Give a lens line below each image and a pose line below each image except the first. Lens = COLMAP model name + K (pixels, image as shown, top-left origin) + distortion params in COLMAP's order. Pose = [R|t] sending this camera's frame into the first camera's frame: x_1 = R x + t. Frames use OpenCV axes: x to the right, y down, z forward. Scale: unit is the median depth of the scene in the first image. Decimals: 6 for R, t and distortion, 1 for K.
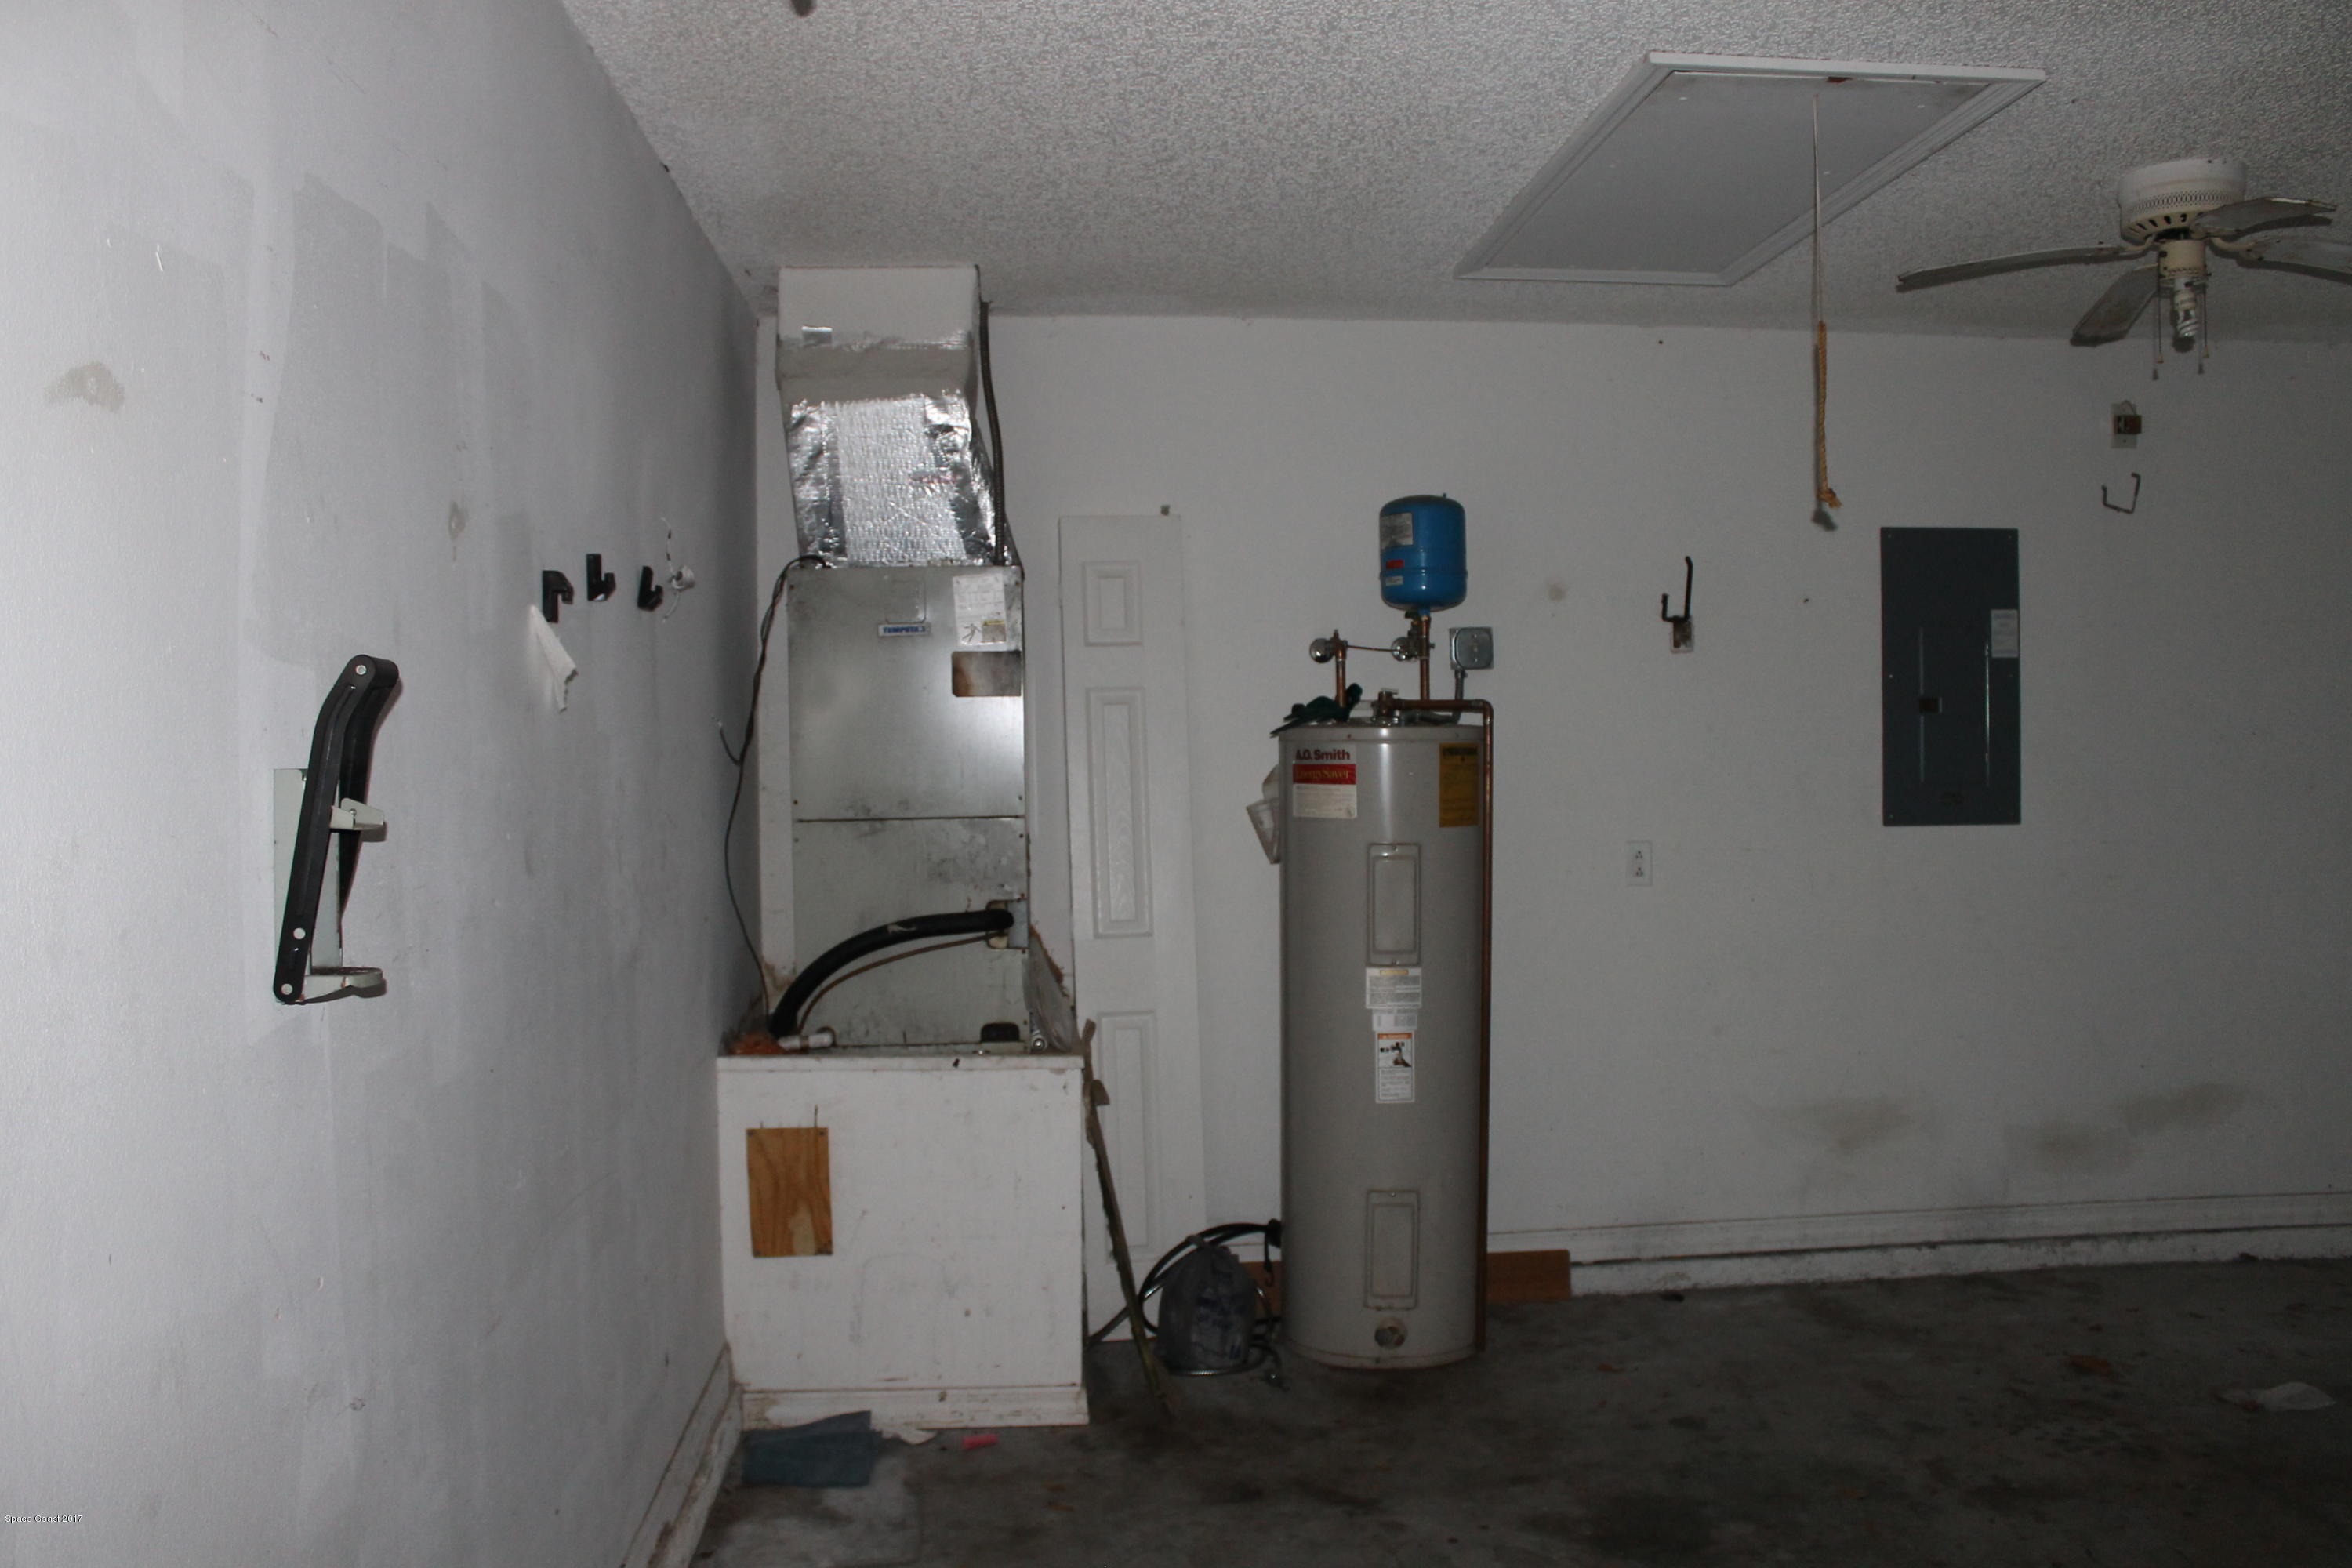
lens RADIAL K [[1973.8, 0, 1181.5], [0, 1973.8, 771.7], [0, 0, 1]] dist [-0.168373, 0.147859]
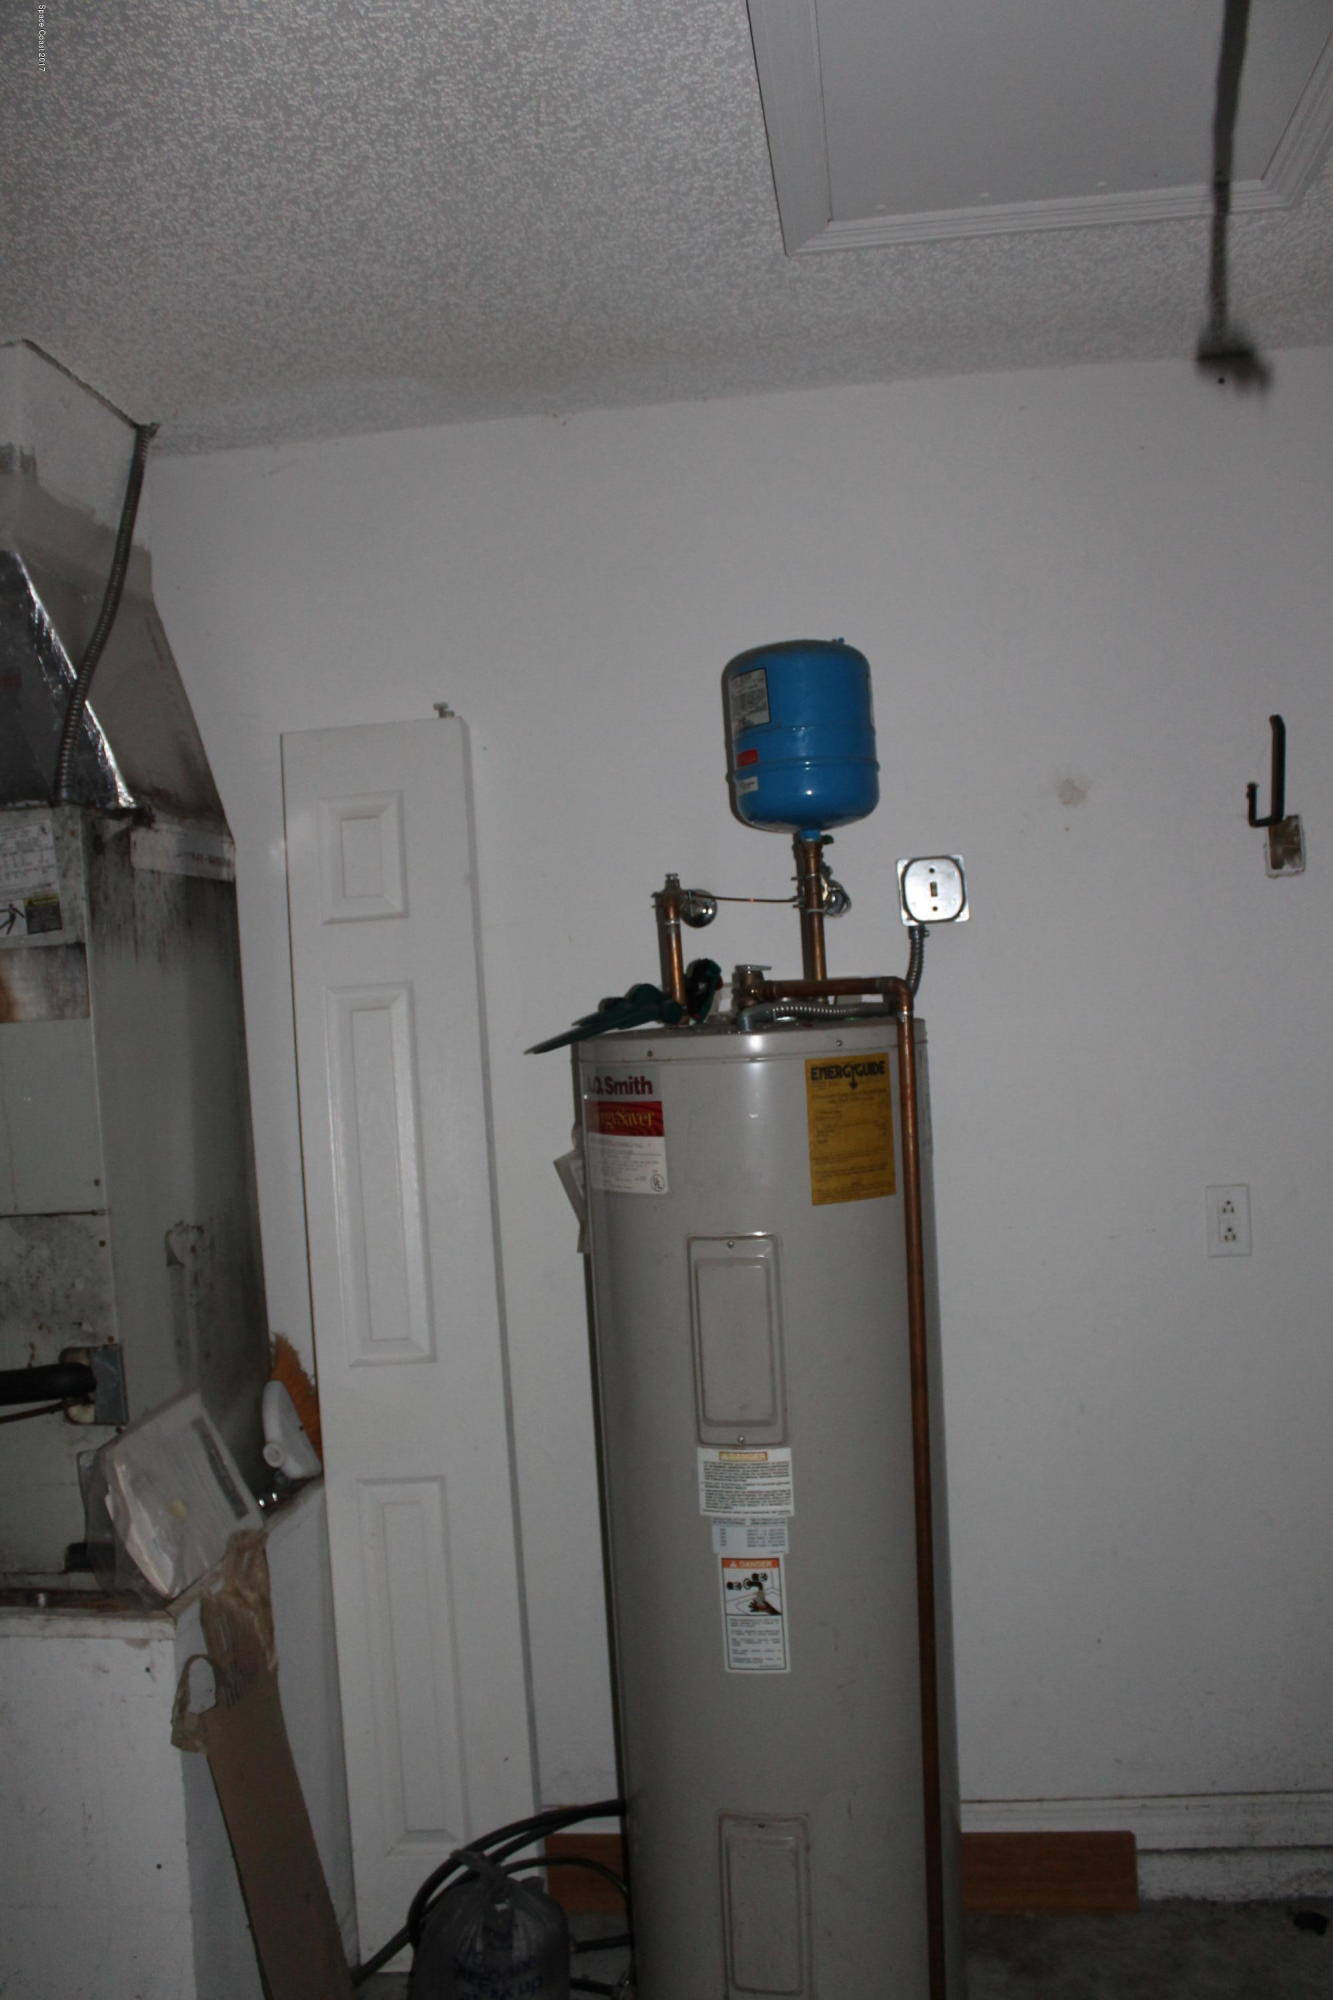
lens RADIAL K [[1678.4, 0, 667.2], [0, 1678.4, 1023.2], [0, 0, 1]] dist [-0.168373, 0.147859]
pose [[0.978066, -0.047087, -0.202905, 0.186212], [0.047354, 0.998872, -0.003541, -0.024400], [0.202843, -0.006145, 0.979192, 0.501856]]
